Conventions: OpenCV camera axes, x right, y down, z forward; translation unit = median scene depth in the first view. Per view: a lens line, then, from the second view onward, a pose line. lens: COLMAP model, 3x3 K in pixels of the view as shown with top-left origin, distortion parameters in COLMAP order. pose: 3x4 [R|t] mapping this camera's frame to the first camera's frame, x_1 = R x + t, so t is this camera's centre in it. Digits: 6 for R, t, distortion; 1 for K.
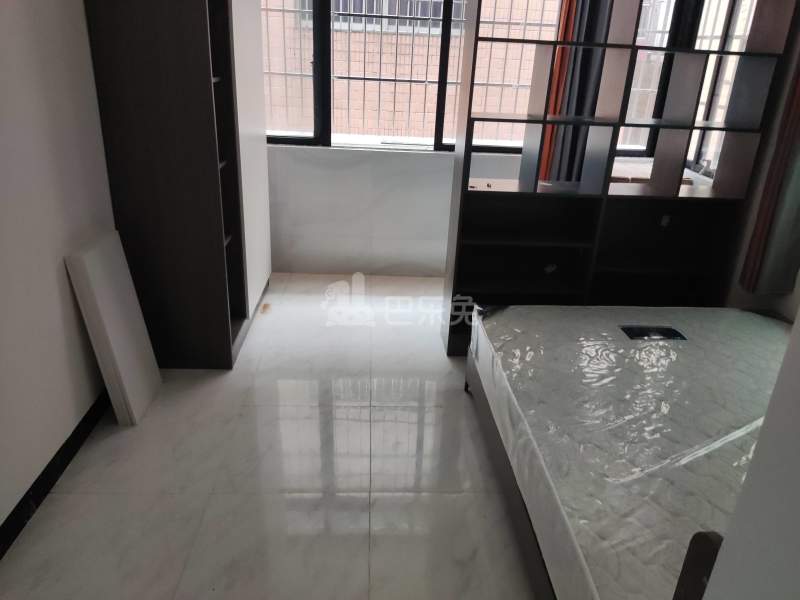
lens RADIAL K [[595.5, 0, 400.0], [0, 595.5, 300.0], [0, 0, 1]] dist [0.003976, 0.000737]
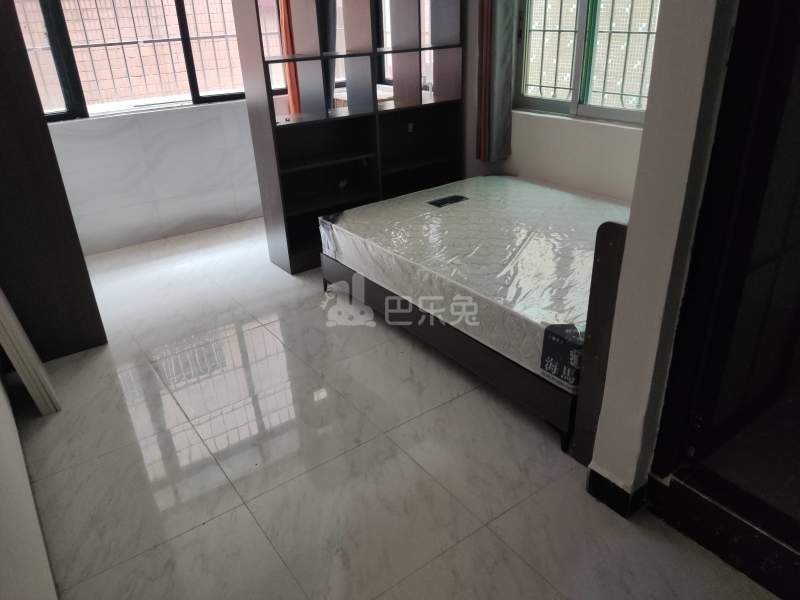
lens RADIAL K [[601.5, 0, 400.0], [0, 601.5, 300.0], [0, 0, 1]] dist [0.116424, -0.170347]
pose [[0.837316, -0.309484, 0.450689, -0.297974], [0.278303, 0.950833, 0.135882, 0.040469], [-0.470584, 0.011652, 0.882278, -0.156224]]
